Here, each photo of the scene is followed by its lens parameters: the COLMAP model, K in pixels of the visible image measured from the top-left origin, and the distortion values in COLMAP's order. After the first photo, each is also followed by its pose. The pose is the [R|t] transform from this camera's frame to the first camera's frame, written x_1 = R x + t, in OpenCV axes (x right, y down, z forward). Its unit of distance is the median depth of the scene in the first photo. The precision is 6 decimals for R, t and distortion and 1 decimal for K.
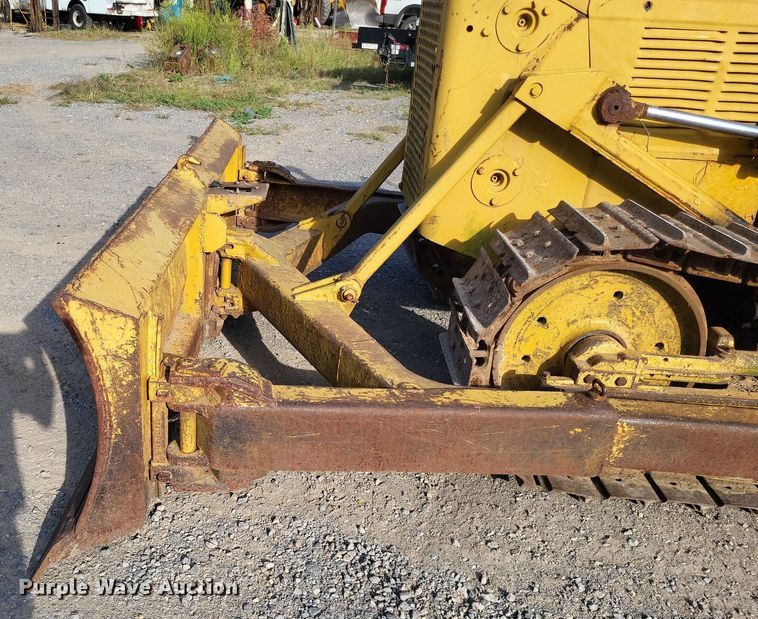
lens RADIAL K [[658.6, 0, 281.6], [0, 658.6, 311.7], [0, 0, 1]] dist [0.036321, -0.017890]
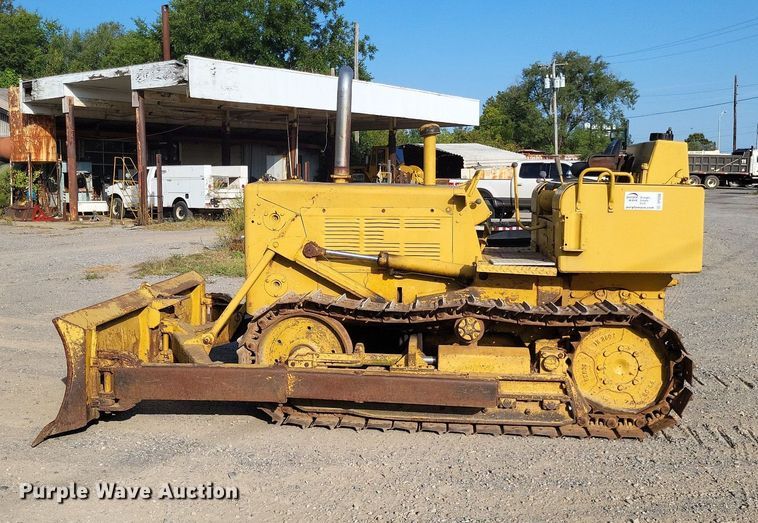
lens RADIAL K [[745.1, 0, 379.0], [0, 745.1, 261.5], [0, 0, 1]] dist [0.019118, 0.020286]
pose [[0.997909, -0.038606, -0.051844, 0.835639], [0.019448, 0.944208, -0.328776, 0.567303], [0.061644, 0.327080, 0.942984, -1.374290]]
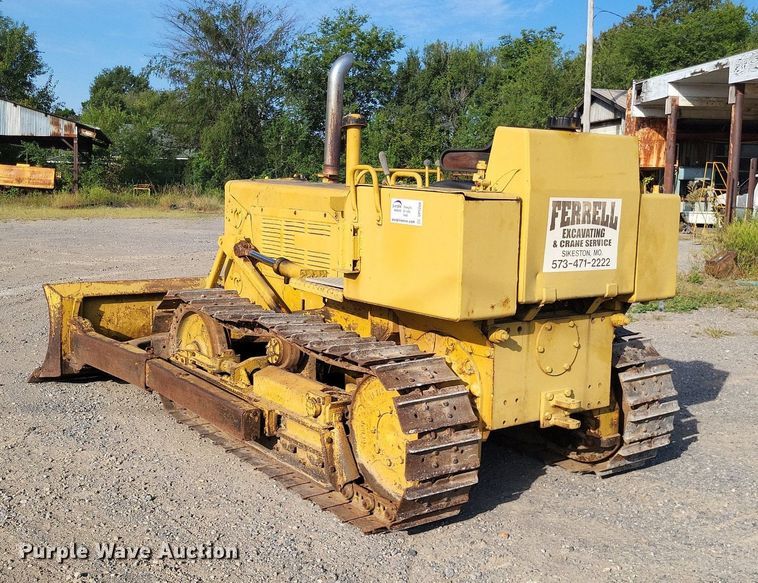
lens RADIAL K [[828.6, 0, 379.0], [0, 828.6, 291.5], [0, 0, 1]] dist [0.000302, 0.029228]
pose [[0.657311, 0.073625, -0.750015, 2.809608], [-0.319187, 0.928742, -0.188565, 0.195848], [0.682687, 0.363341, 0.633972, -0.396968]]
